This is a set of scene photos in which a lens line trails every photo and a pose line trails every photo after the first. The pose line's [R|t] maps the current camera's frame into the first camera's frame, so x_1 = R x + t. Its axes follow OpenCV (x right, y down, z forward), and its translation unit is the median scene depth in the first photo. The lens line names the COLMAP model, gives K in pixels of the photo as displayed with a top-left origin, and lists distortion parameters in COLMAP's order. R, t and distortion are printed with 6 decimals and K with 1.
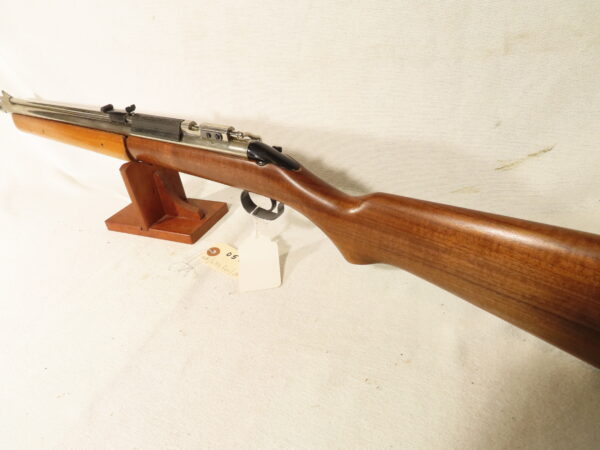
lens RADIAL K [[432.0, 0, 300.0], [0, 432.0, 225.0], [0, 0, 1]] dist [-0.001729, 0.000975]
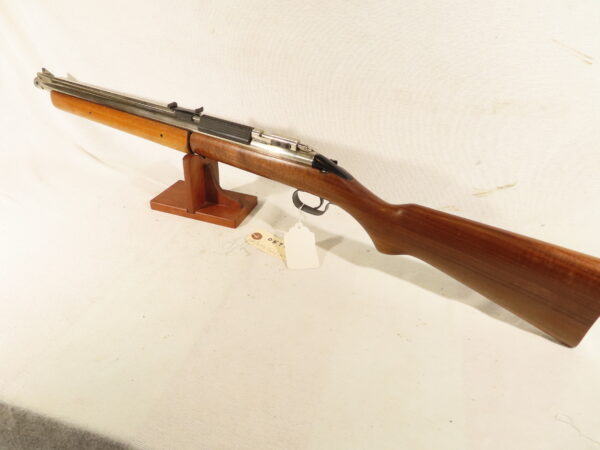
lens RADIAL K [[432.0, 0, 300.0], [0, 432.0, 225.0], [0, 0, 1]] dist [-0.001729, 0.000975]
pose [[0.976262, 0.096758, 0.193780, -0.321105], [-0.096783, 0.995261, -0.009361, 0.029961], [-0.193768, -0.009616, 0.981000, -0.222049]]
